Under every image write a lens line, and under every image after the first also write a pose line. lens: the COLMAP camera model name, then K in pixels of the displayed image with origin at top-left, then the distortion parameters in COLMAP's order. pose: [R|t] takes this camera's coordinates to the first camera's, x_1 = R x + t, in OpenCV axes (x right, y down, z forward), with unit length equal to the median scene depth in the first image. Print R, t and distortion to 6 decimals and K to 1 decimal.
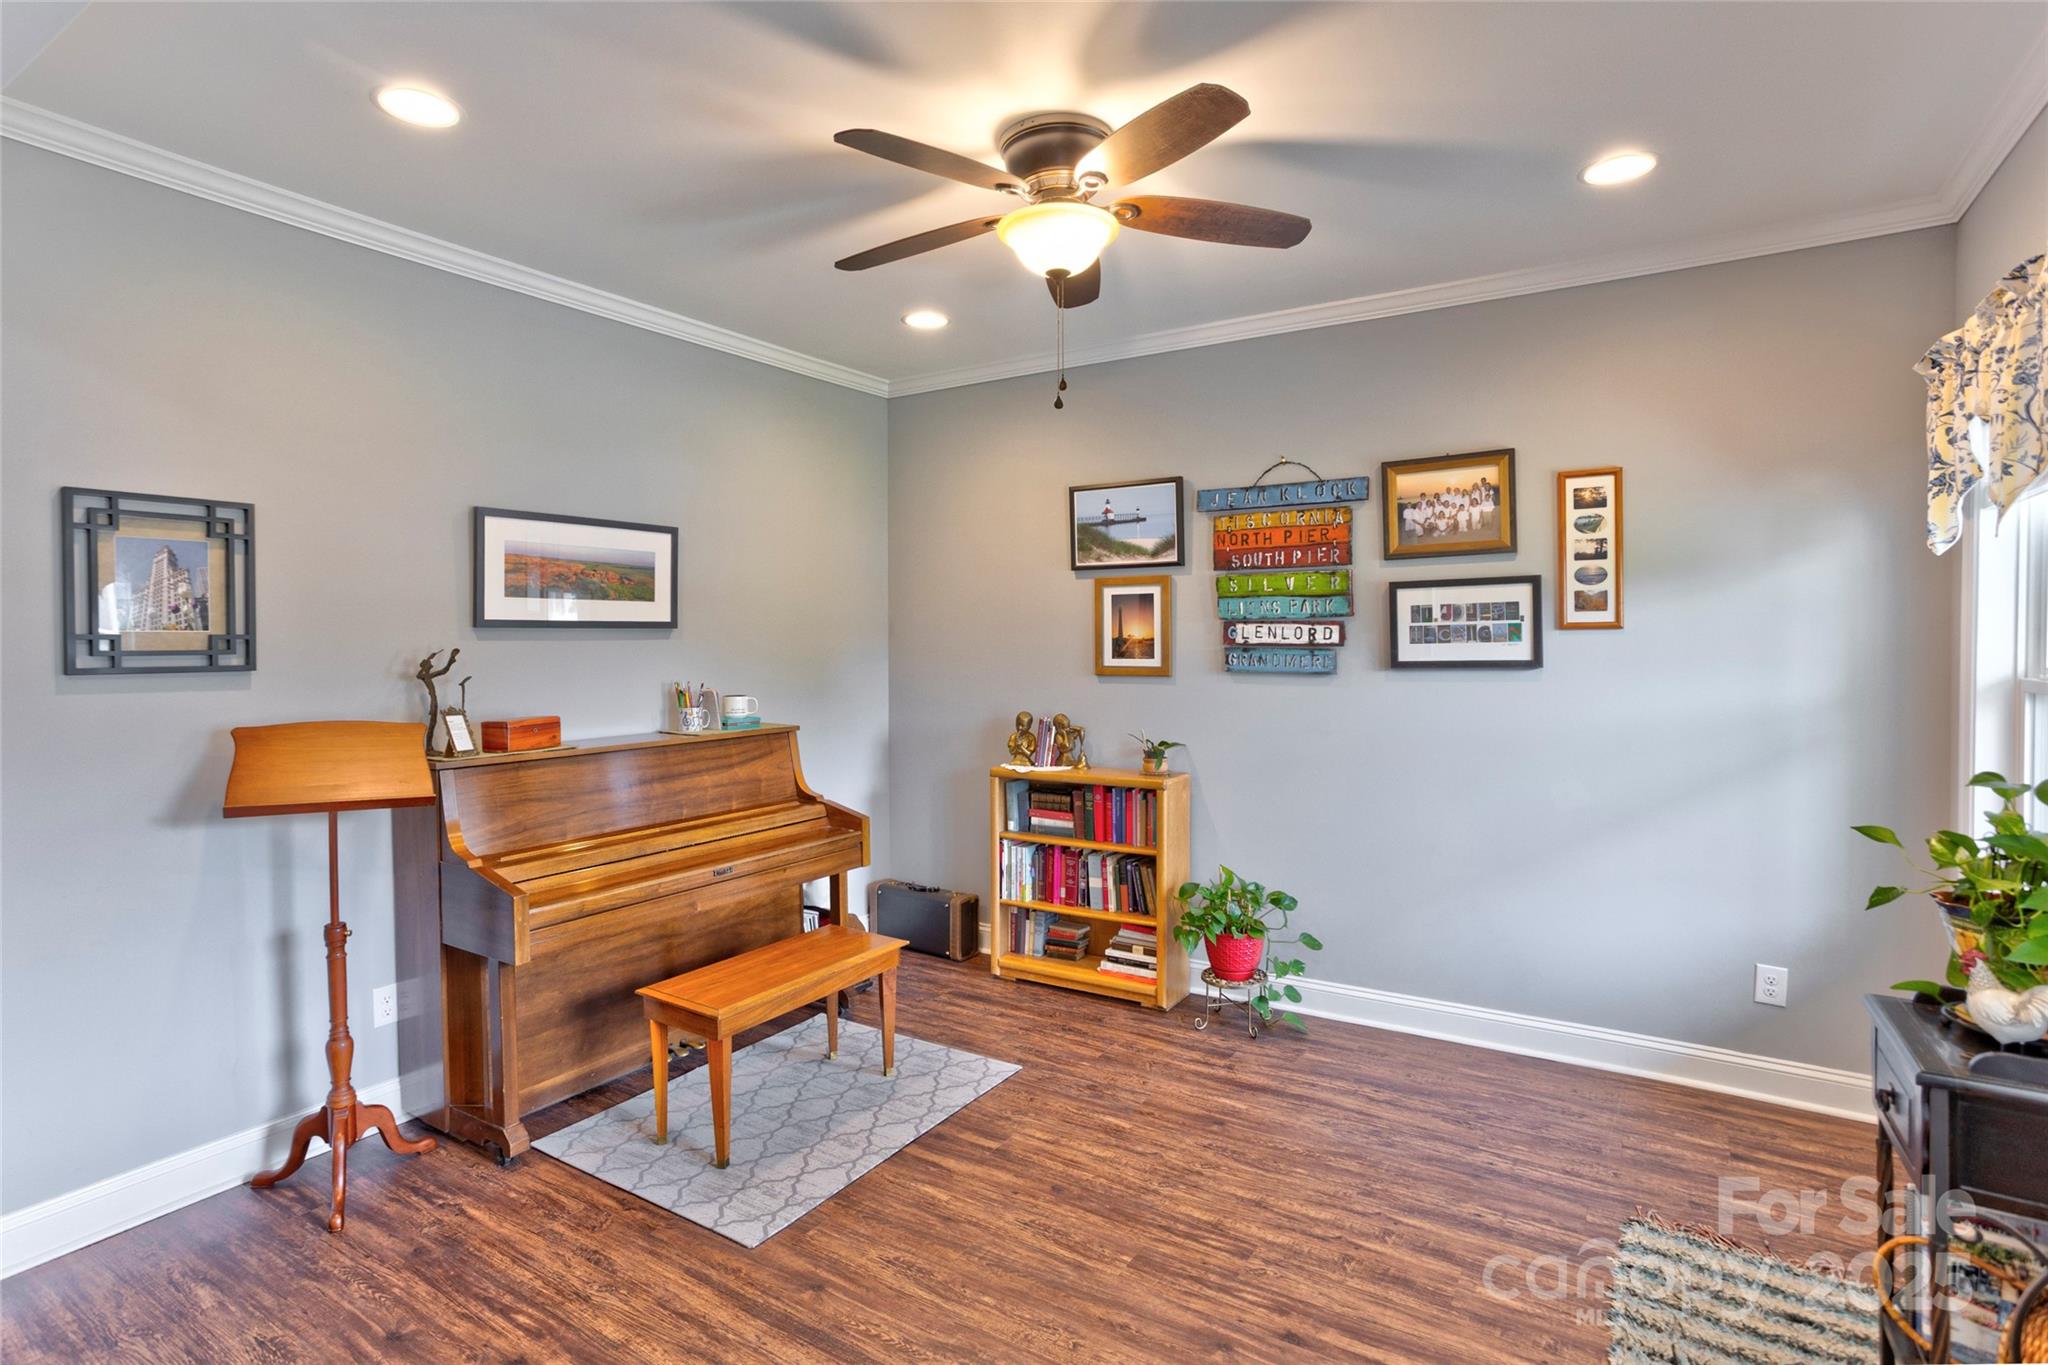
lens RADIAL K [[993.4, 0, 1016.8], [0, 993.4, 646.0], [0, 0, 1]] dist [-0.017224, 0.014198]
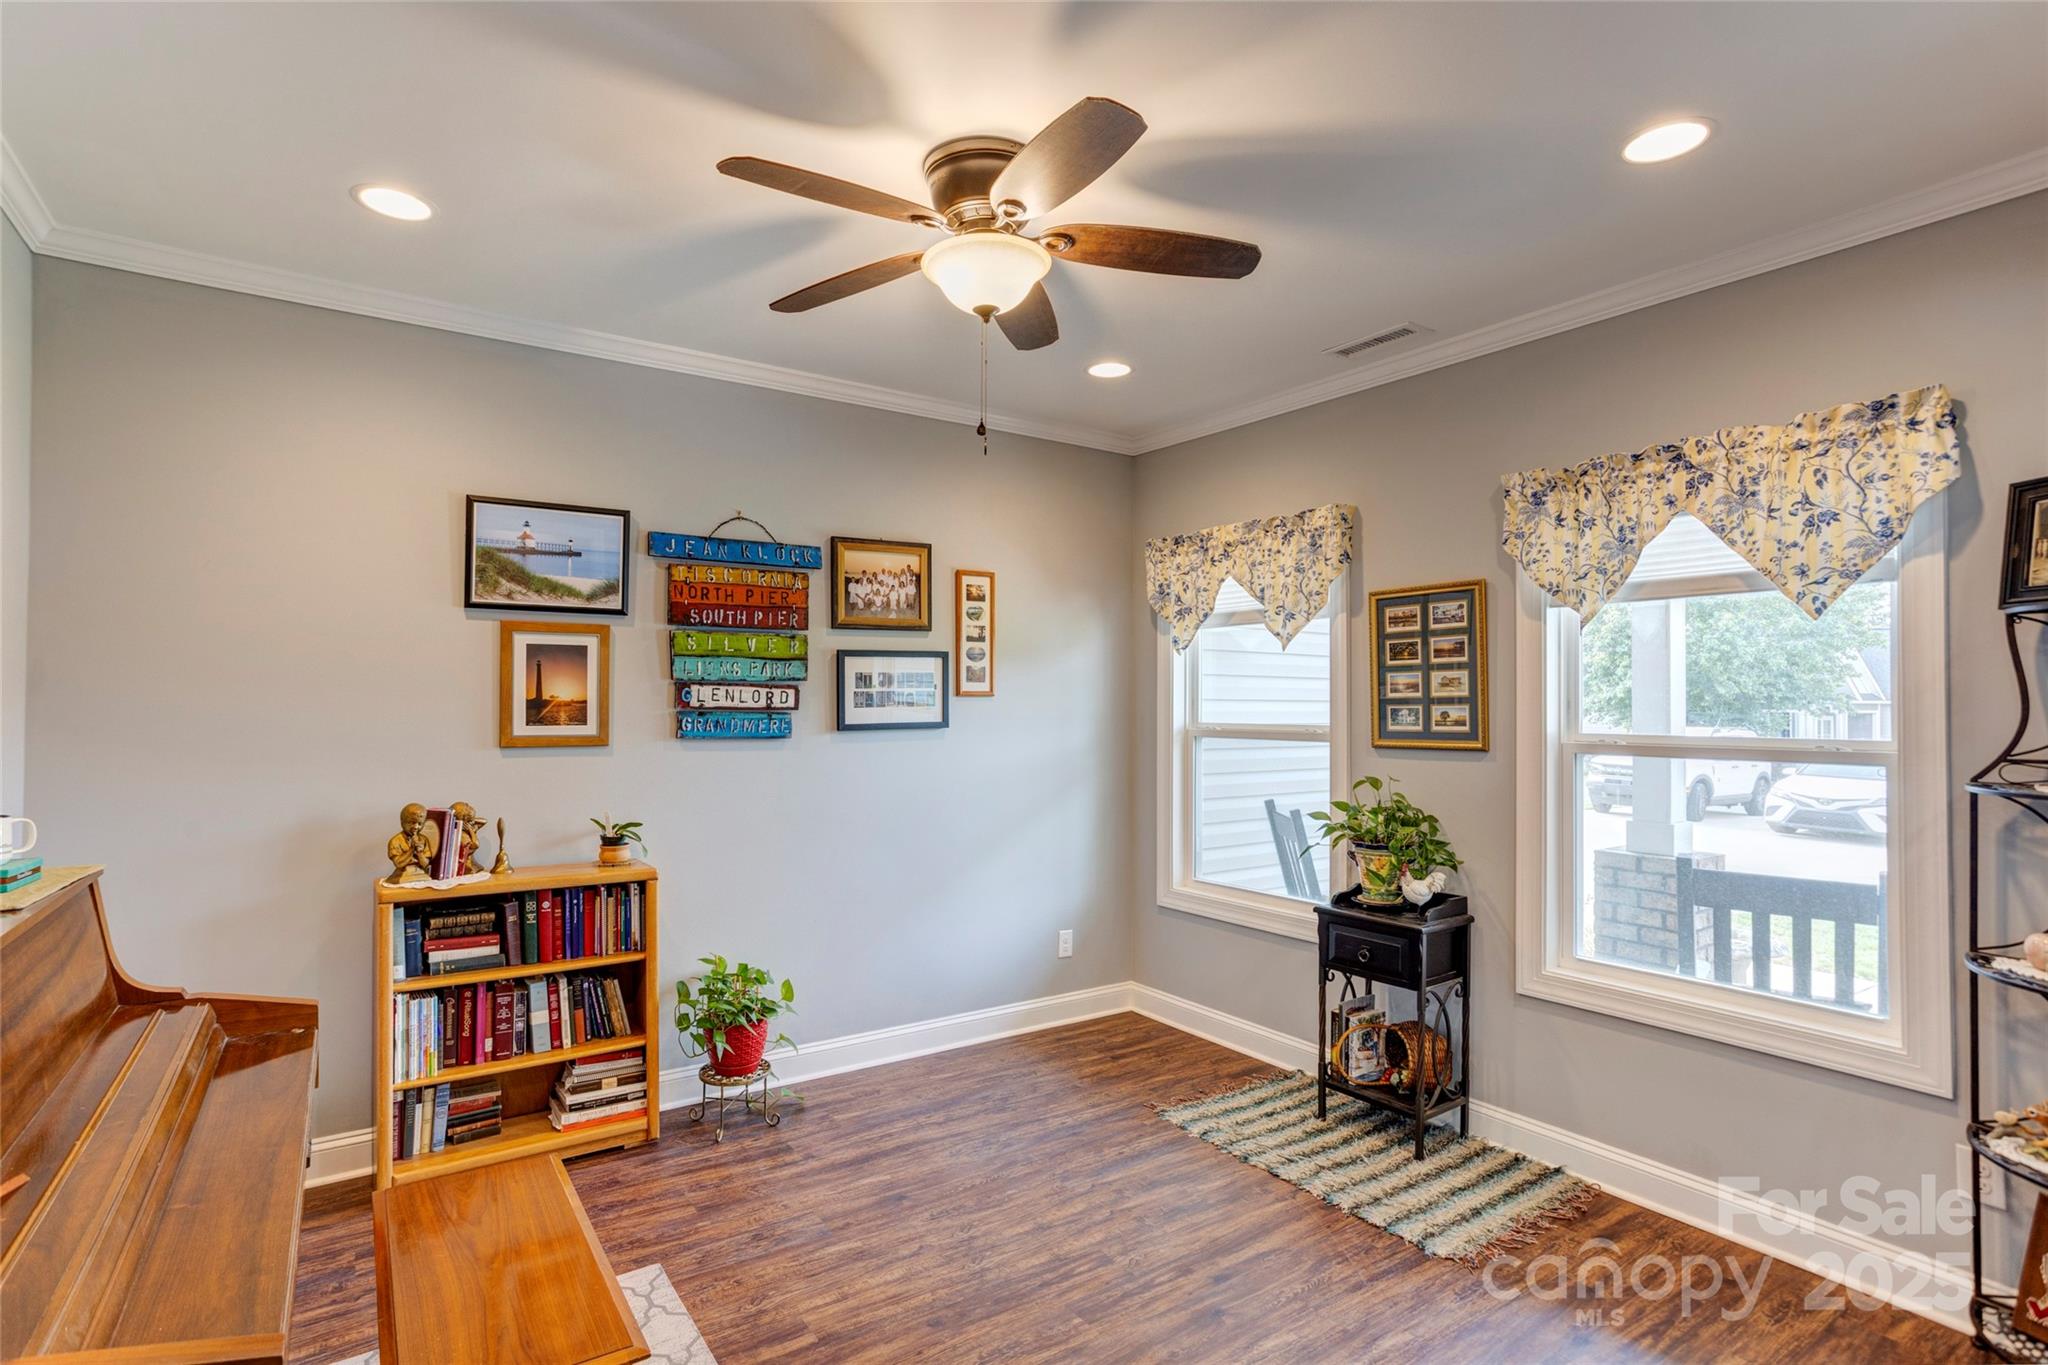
lens RADIAL K [[993.4, 0, 1014.4], [0, 993.4, 683.3], [0, 0, 1]] dist [-0.017224, 0.014198]
pose [[0.432677, 0.021852, 0.901284, -0.484168], [-0.002441, 0.999731, -0.023067, -0.004015], [-0.901545, 0.007780, 0.432614, 0.354895]]
